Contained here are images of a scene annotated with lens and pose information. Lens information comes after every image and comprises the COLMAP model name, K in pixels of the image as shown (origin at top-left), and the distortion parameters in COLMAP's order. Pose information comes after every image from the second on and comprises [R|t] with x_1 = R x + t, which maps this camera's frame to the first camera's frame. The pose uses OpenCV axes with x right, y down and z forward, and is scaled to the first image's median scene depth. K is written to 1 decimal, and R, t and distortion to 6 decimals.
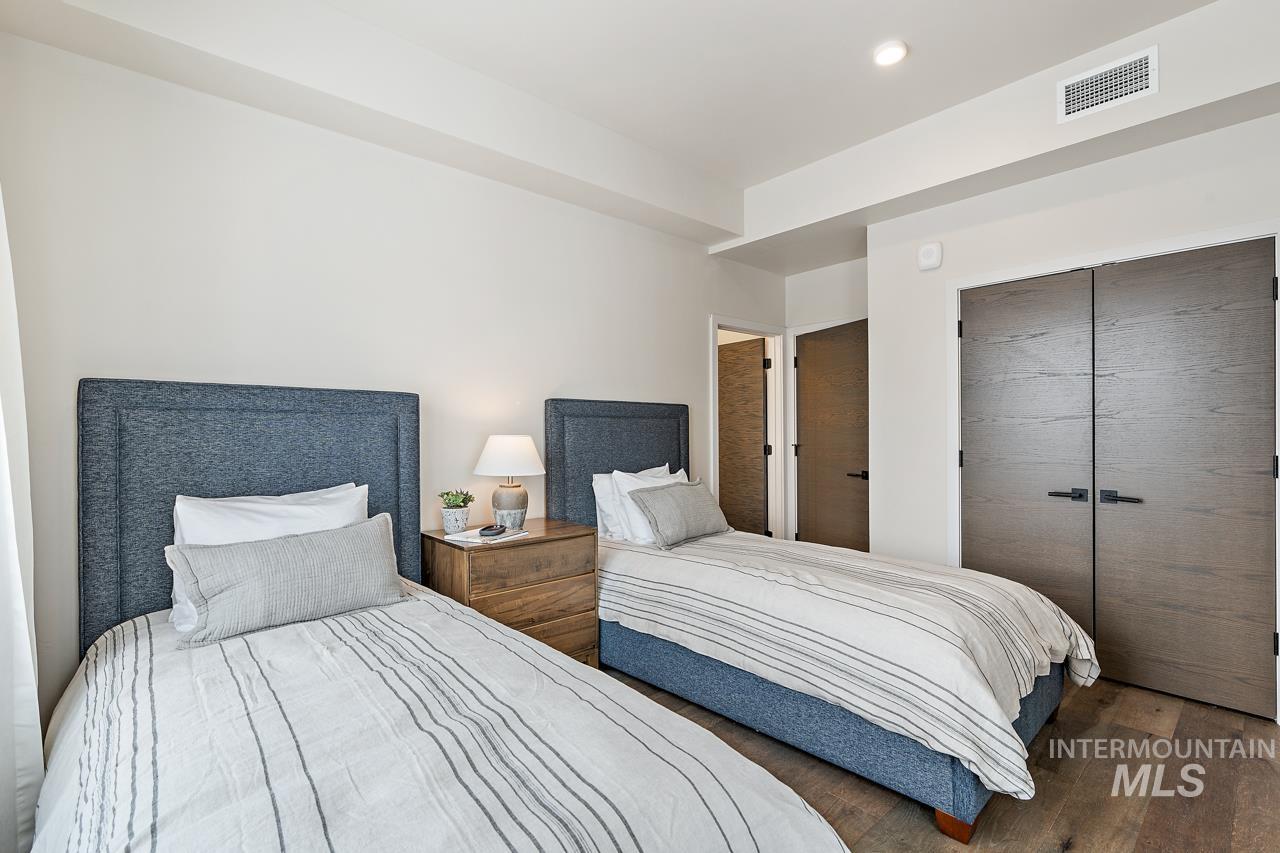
lens RADIAL K [[593.0, 0, 641.8], [0, 593.0, 425.8], [0, 0, 1]] dist [-0.000271, 0.000322]
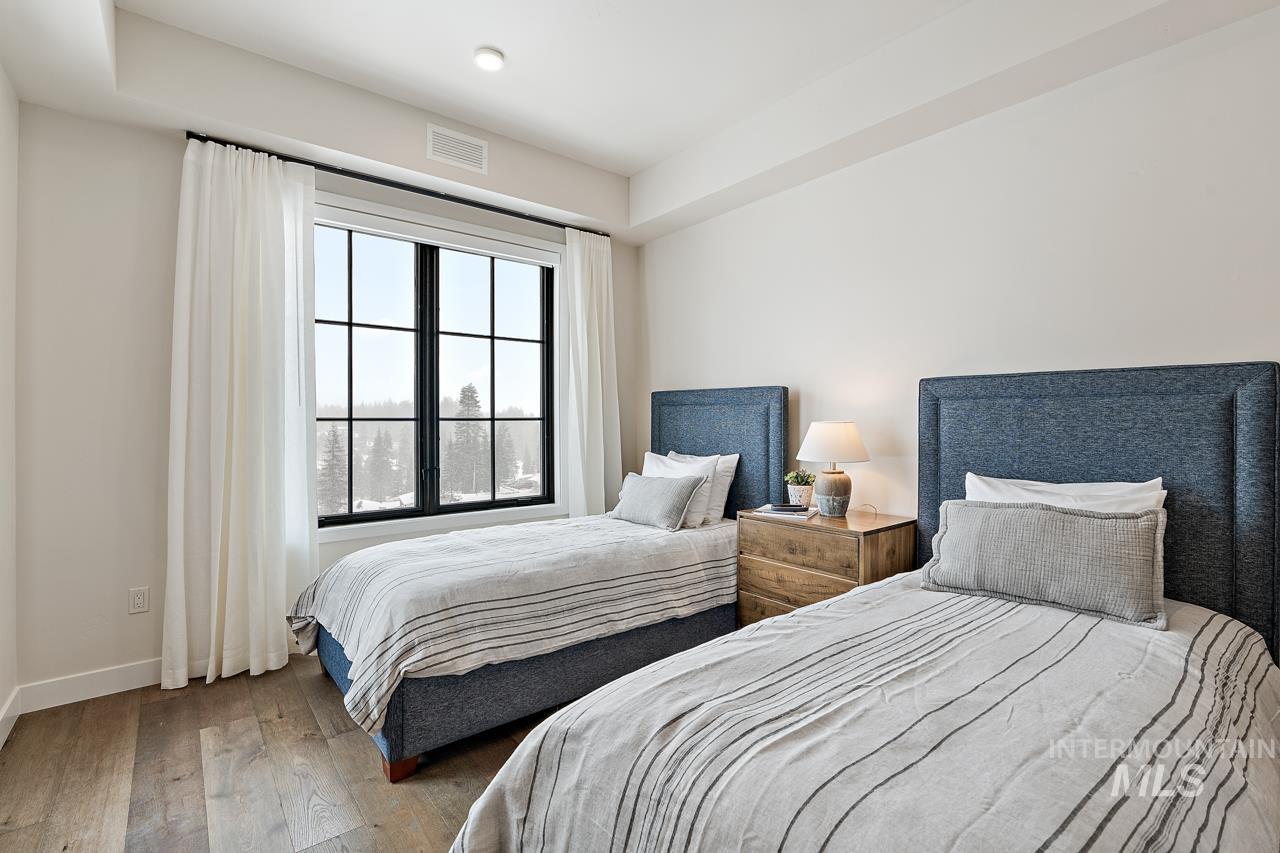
lens RADIAL K [[582.8, 0, 641.5], [0, 582.8, 421.2], [0, 0, 1]] dist [-0.001307, -0.000046]
pose [[-0.033056, 0.005161, -0.999440, 0.750823], [0.005429, 0.999973, 0.004984, 0.008798], [0.999439, -0.005262, -0.033083, 0.692714]]
